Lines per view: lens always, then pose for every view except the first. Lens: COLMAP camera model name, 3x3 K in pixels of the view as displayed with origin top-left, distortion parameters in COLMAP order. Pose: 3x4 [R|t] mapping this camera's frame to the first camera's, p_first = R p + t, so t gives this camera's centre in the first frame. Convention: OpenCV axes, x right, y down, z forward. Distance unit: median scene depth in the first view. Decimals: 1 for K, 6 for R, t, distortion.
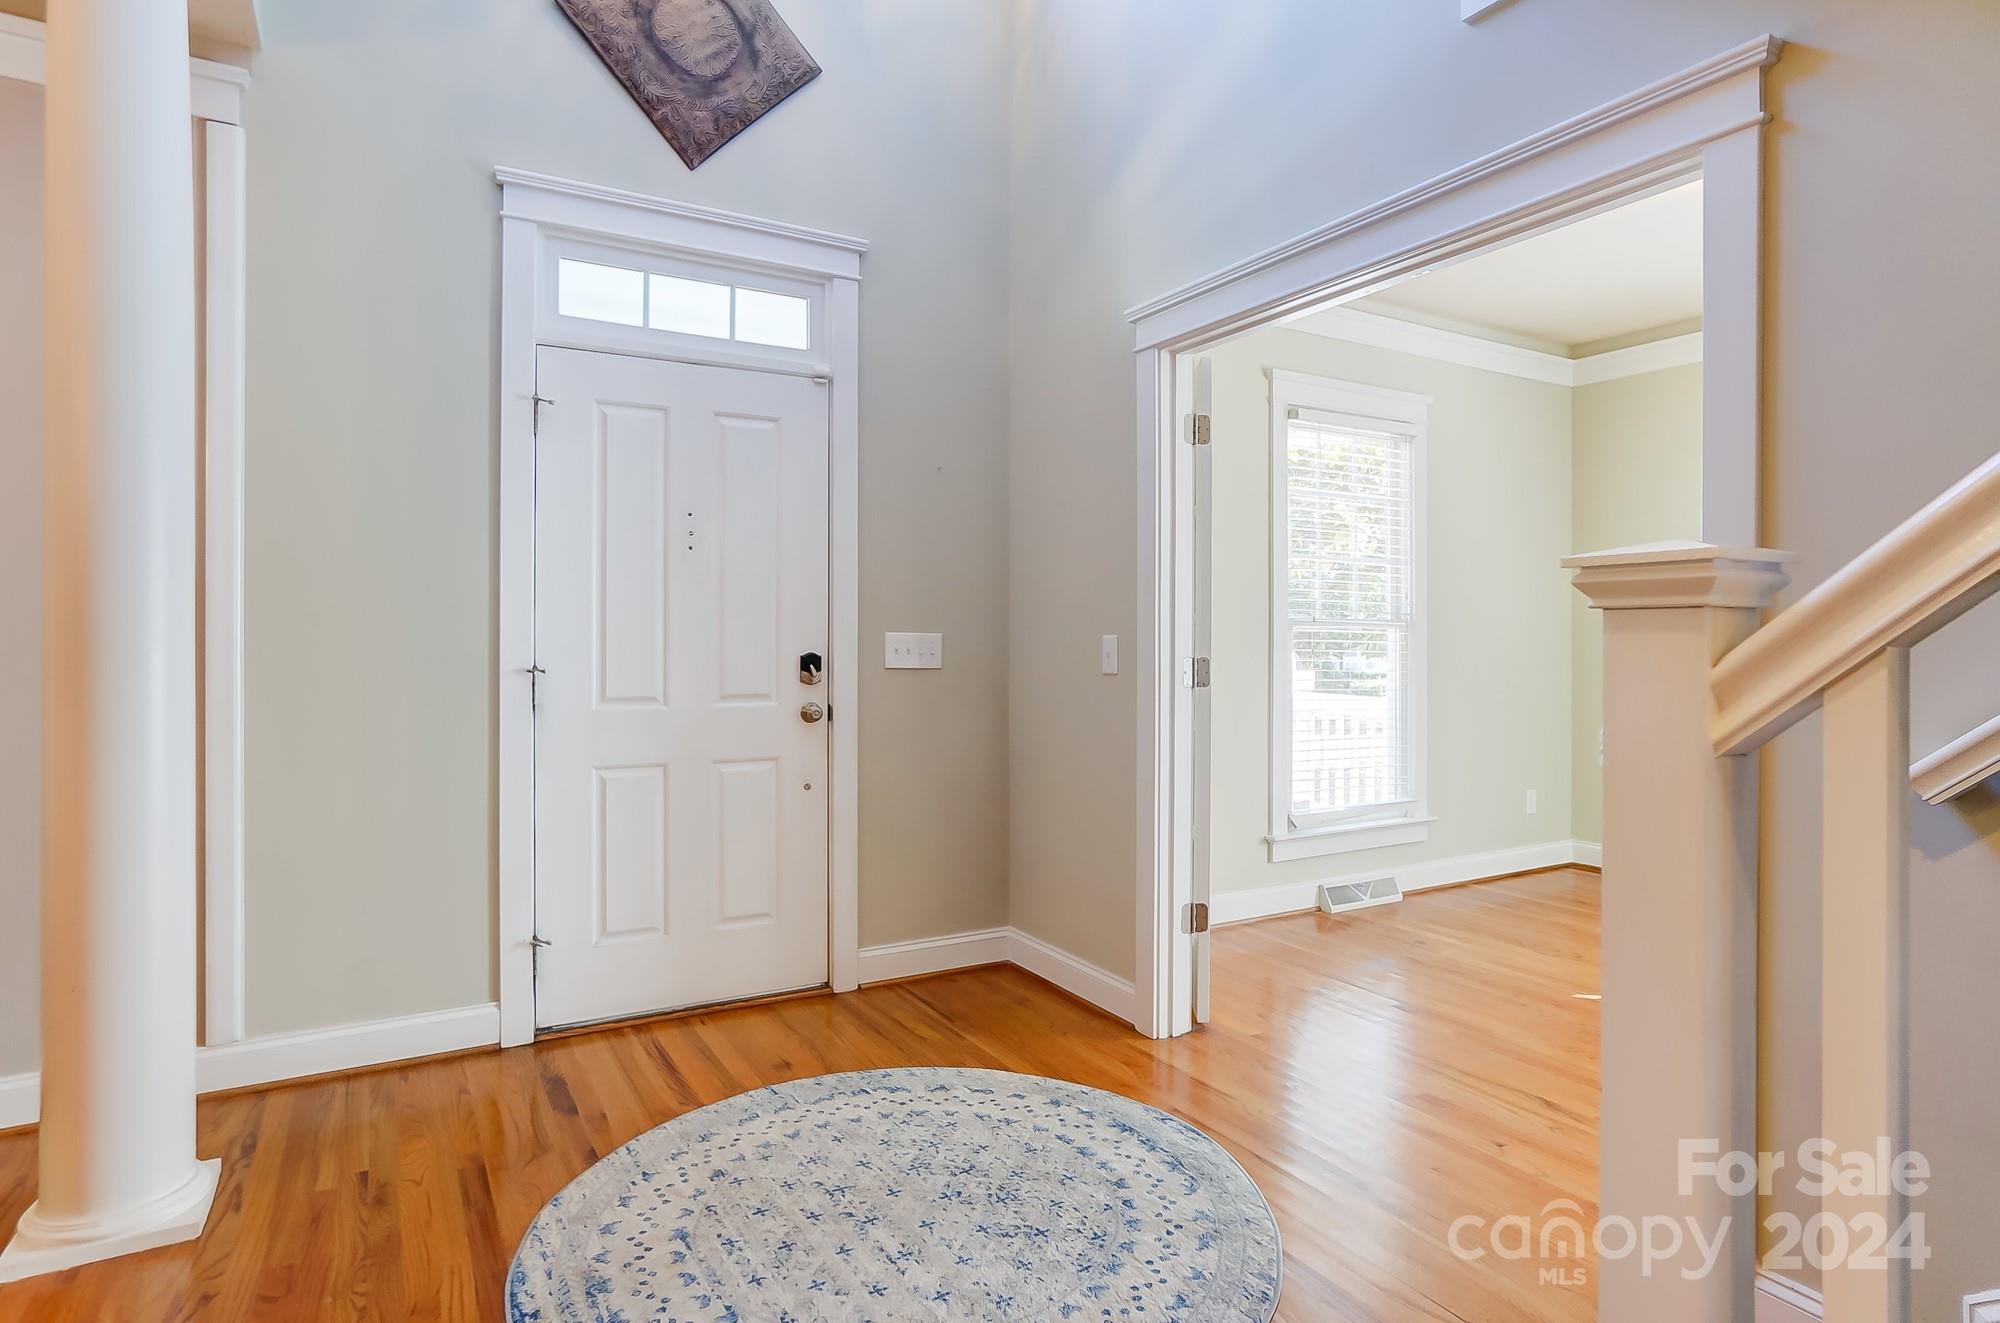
lens RADIAL K [[1080.3, 0, 999.8], [0, 1080.3, 631.3], [0, 0, 1]] dist [-0.005728, -0.000369]
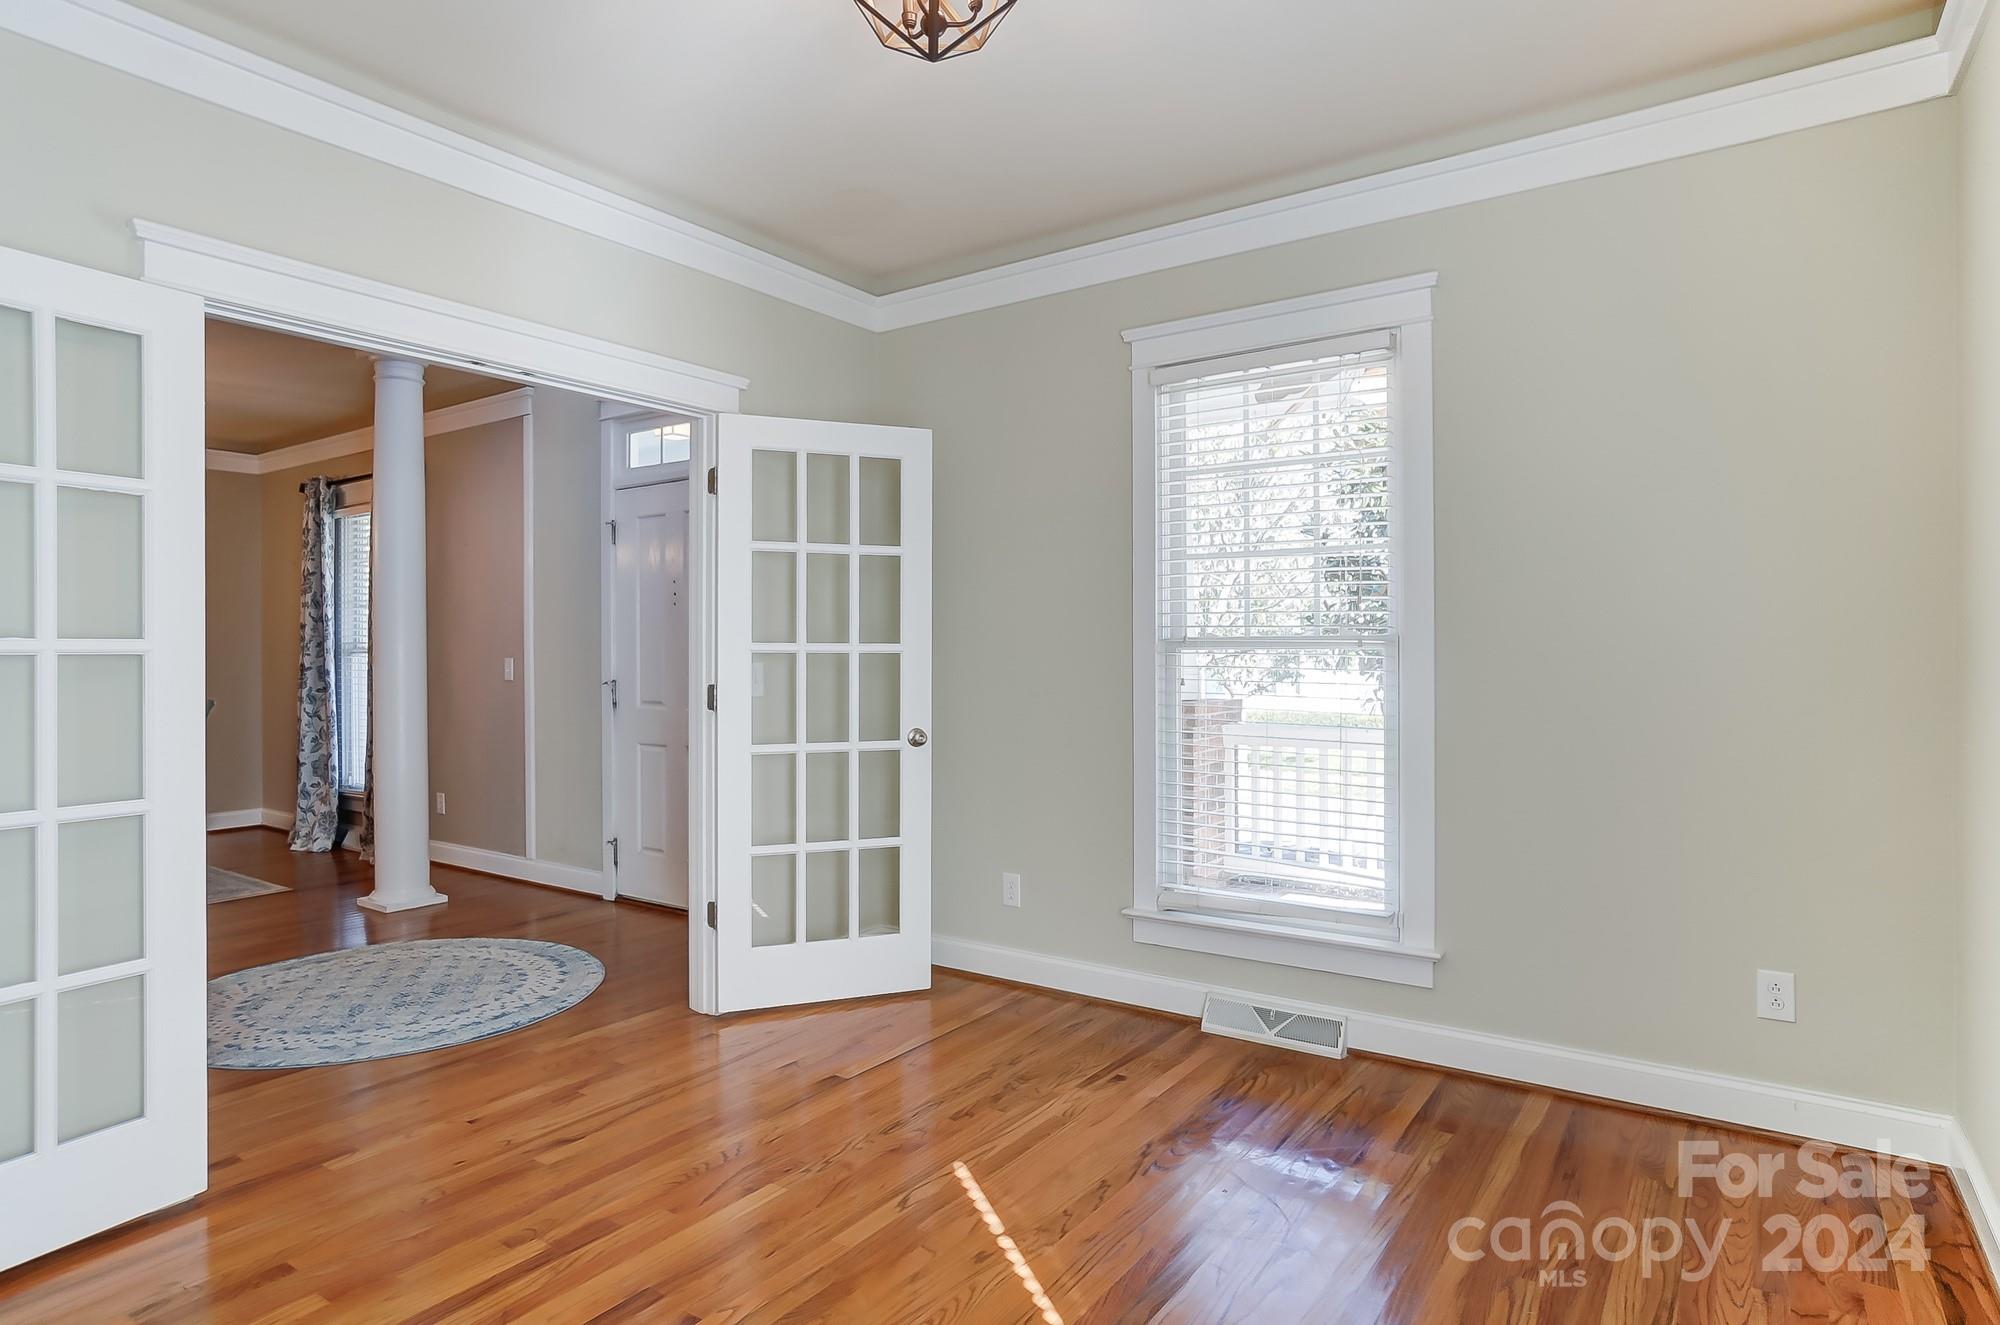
lens RADIAL K [[1084.1, 0, 1000.0], [0, 1084.1, 662.5], [0, 0, 1]] dist [-0.015768, -0.000358]
pose [[0.426793, -0.002668, -0.904346, 1.344828], [0.002257, 0.999996, -0.001885, 0.009193], [0.904347, -0.001236, 0.426797, 0.811632]]
